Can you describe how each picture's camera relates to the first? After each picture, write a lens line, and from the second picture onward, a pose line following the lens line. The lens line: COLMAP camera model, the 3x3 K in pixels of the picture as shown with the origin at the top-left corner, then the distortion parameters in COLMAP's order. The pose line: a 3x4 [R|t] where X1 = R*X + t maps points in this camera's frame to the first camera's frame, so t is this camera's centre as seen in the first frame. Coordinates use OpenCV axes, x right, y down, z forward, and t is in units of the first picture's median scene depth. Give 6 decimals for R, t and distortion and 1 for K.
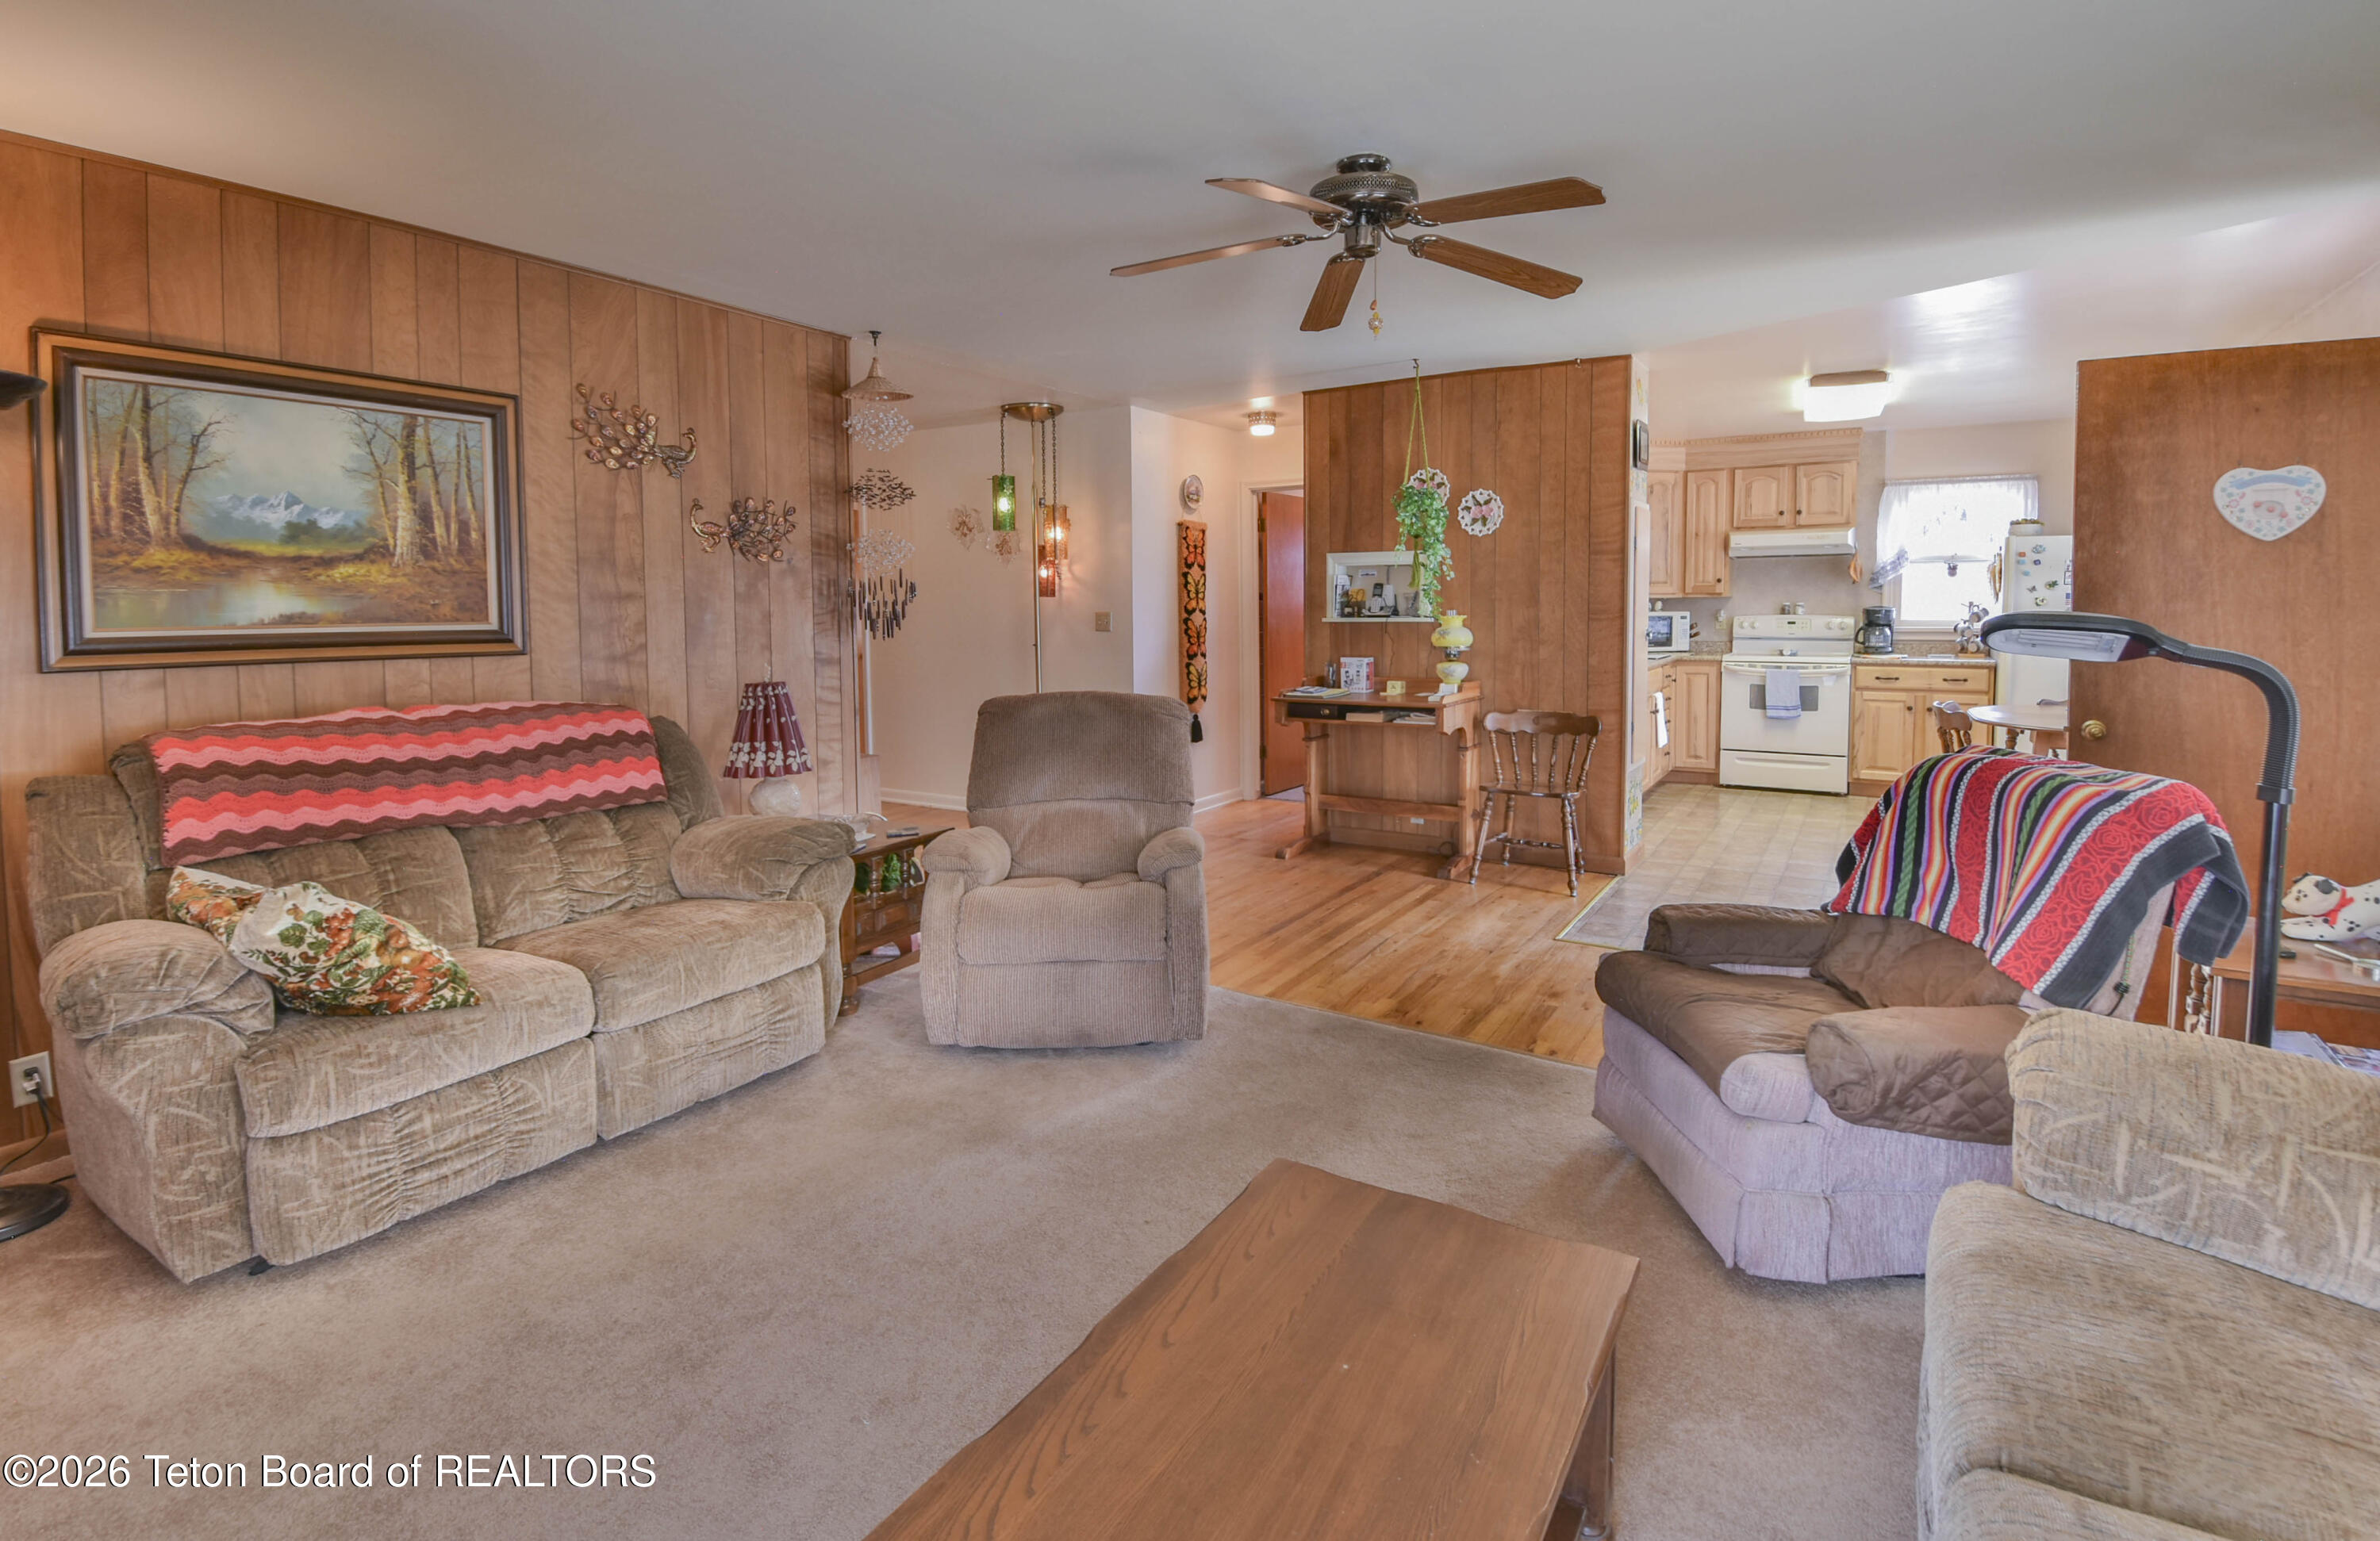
lens RADIAL K [[1103.1, 0, 1145.8], [0, 1103.1, 681.6], [0, 0, 1]] dist [-0.039175, -0.000644]
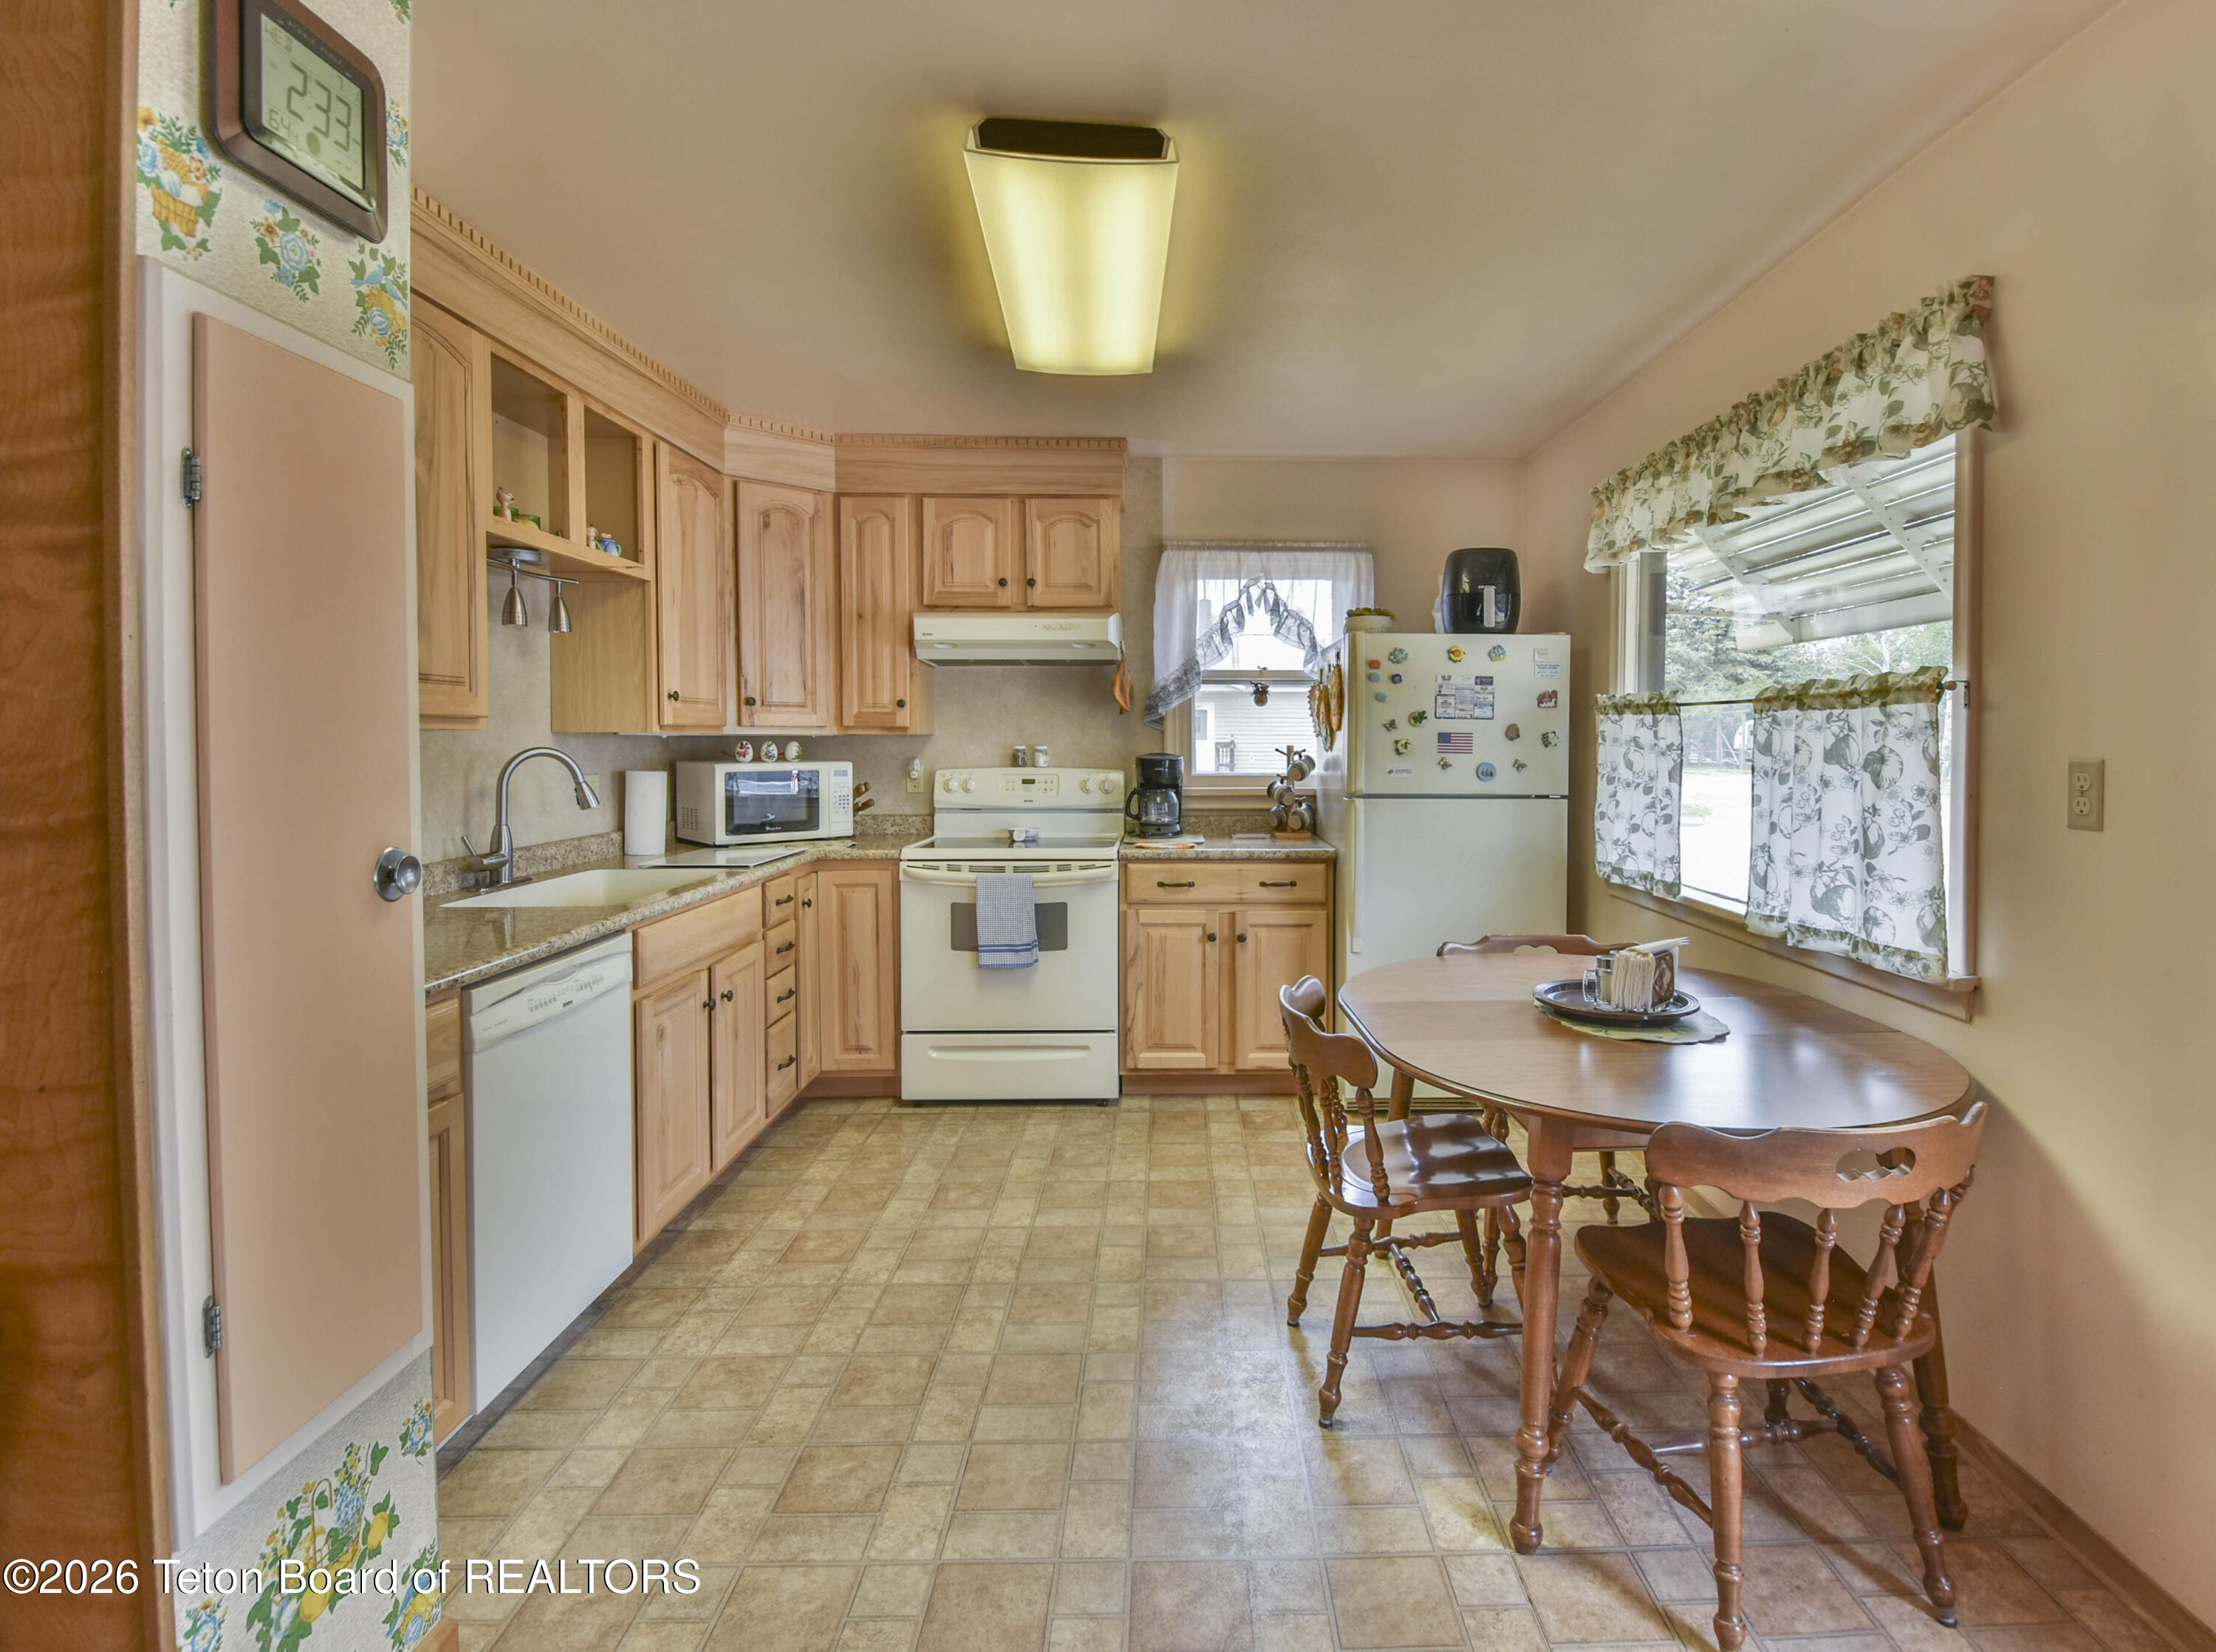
lens RADIAL K [[1134.2, 0, 1208.7], [0, 1134.2, 775.6], [0, 0, 1]] dist [0.026507, -0.026752]
pose [[0.806723, -0.007742, 0.590879, 0.342208], [0.031992, 0.999020, -0.030589, -0.038486], [-0.590063, 0.043581, 0.806180, 0.500168]]
